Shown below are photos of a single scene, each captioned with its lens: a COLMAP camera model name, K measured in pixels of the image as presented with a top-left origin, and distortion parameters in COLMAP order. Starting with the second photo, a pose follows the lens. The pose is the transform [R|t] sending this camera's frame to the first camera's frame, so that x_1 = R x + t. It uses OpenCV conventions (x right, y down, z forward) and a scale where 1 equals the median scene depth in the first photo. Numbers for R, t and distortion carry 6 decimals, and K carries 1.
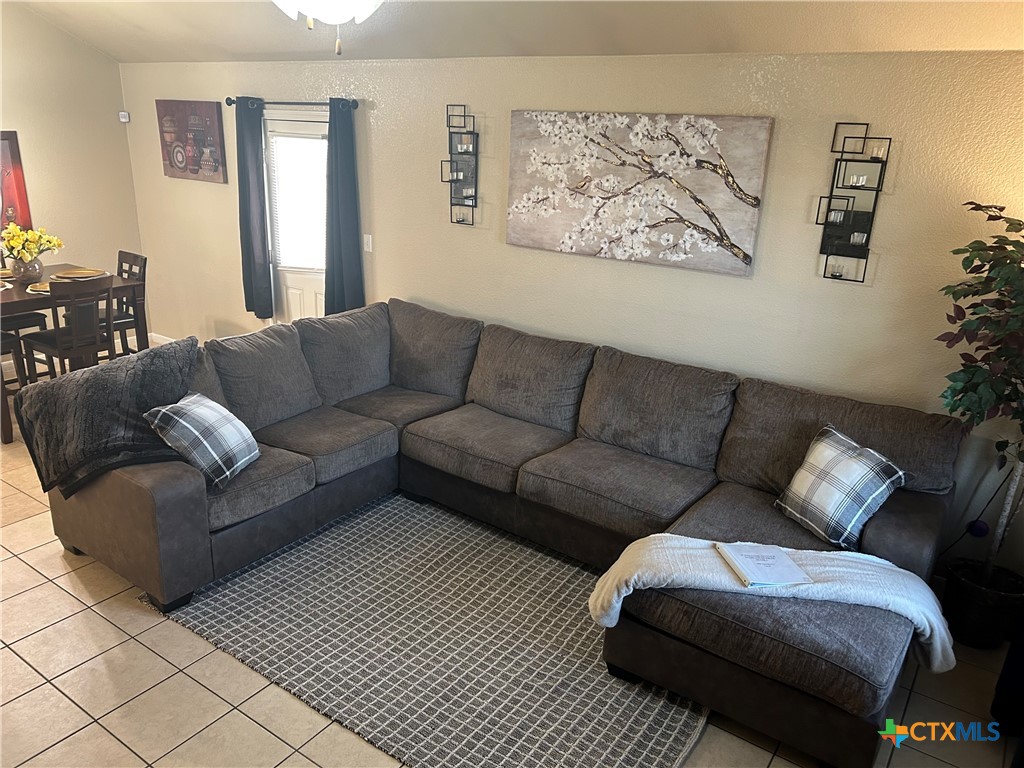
lens RADIAL K [[777.0, 0, 511.6], [0, 777.0, 410.2], [0, 0, 1]] dist [0.041871, -0.055923]
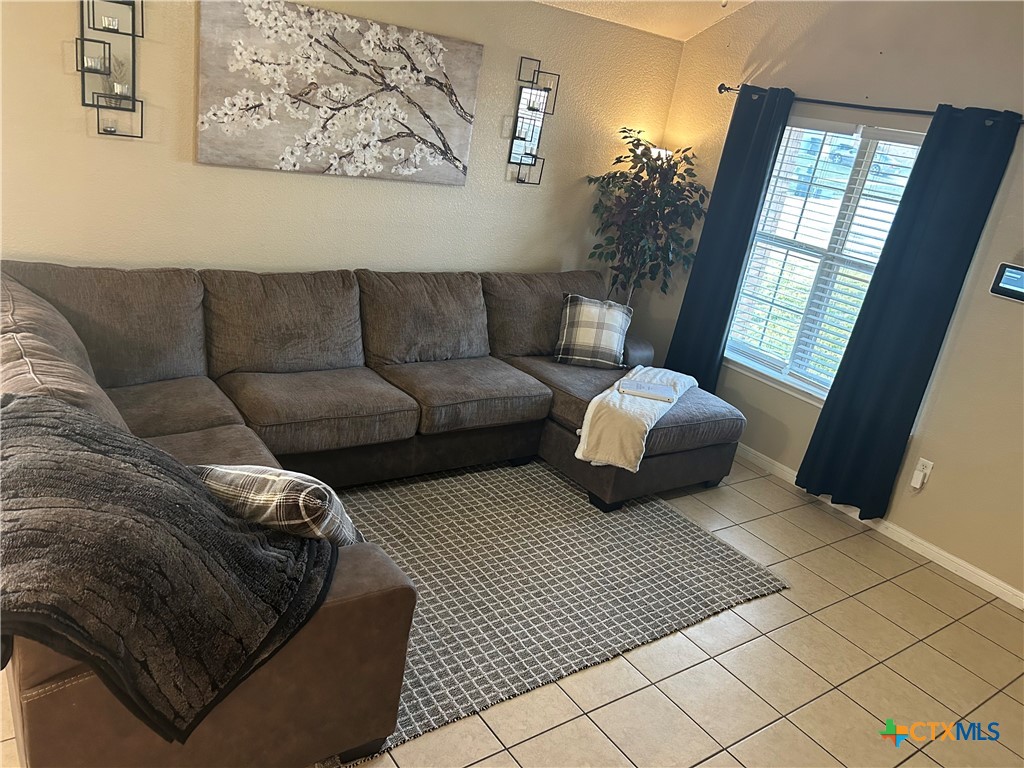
lens RADIAL K [[777.0, 0, 511.6], [0, 777.0, 410.2], [0, 0, 1]] dist [0.041871, -0.055923]
pose [[0.326437, -0.368961, 0.870234, -0.758659], [0.150109, 0.929221, 0.337662, -0.226470], [-0.933223, 0.020405, 0.358717, 0.491713]]
